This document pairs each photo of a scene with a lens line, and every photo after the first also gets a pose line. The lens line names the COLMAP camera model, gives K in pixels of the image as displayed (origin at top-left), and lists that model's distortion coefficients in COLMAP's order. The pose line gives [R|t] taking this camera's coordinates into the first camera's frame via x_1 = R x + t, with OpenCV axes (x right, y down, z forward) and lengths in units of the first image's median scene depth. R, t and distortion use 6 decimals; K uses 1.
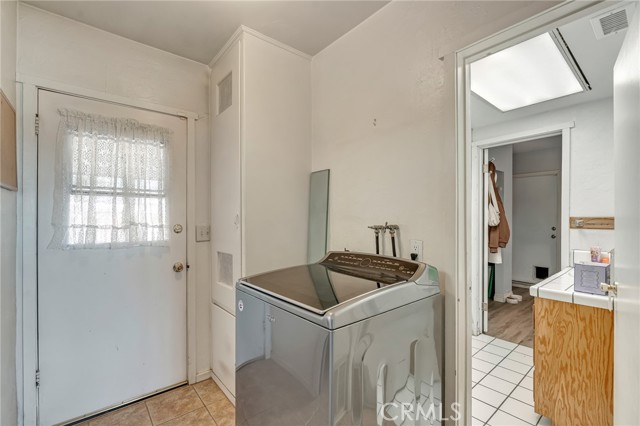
lens RADIAL K [[284.6, 0, 320.6], [0, 284.6, 218.9], [0, 0, 1]] dist [-0.003579, -0.000379]
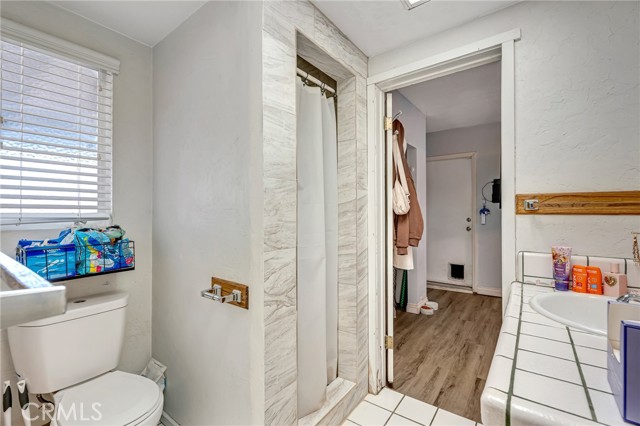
lens RADIAL K [[283.0, 0, 318.6], [0, 283.0, 210.3], [0, 0, 1]] dist [-0.003752, -0.000354]
pose [[0.973857, -0.001485, 0.227159, 0.269734], [0.004668, 0.999898, -0.013478, 0.023269], [-0.227116, 0.014186, 0.973765, 0.400052]]
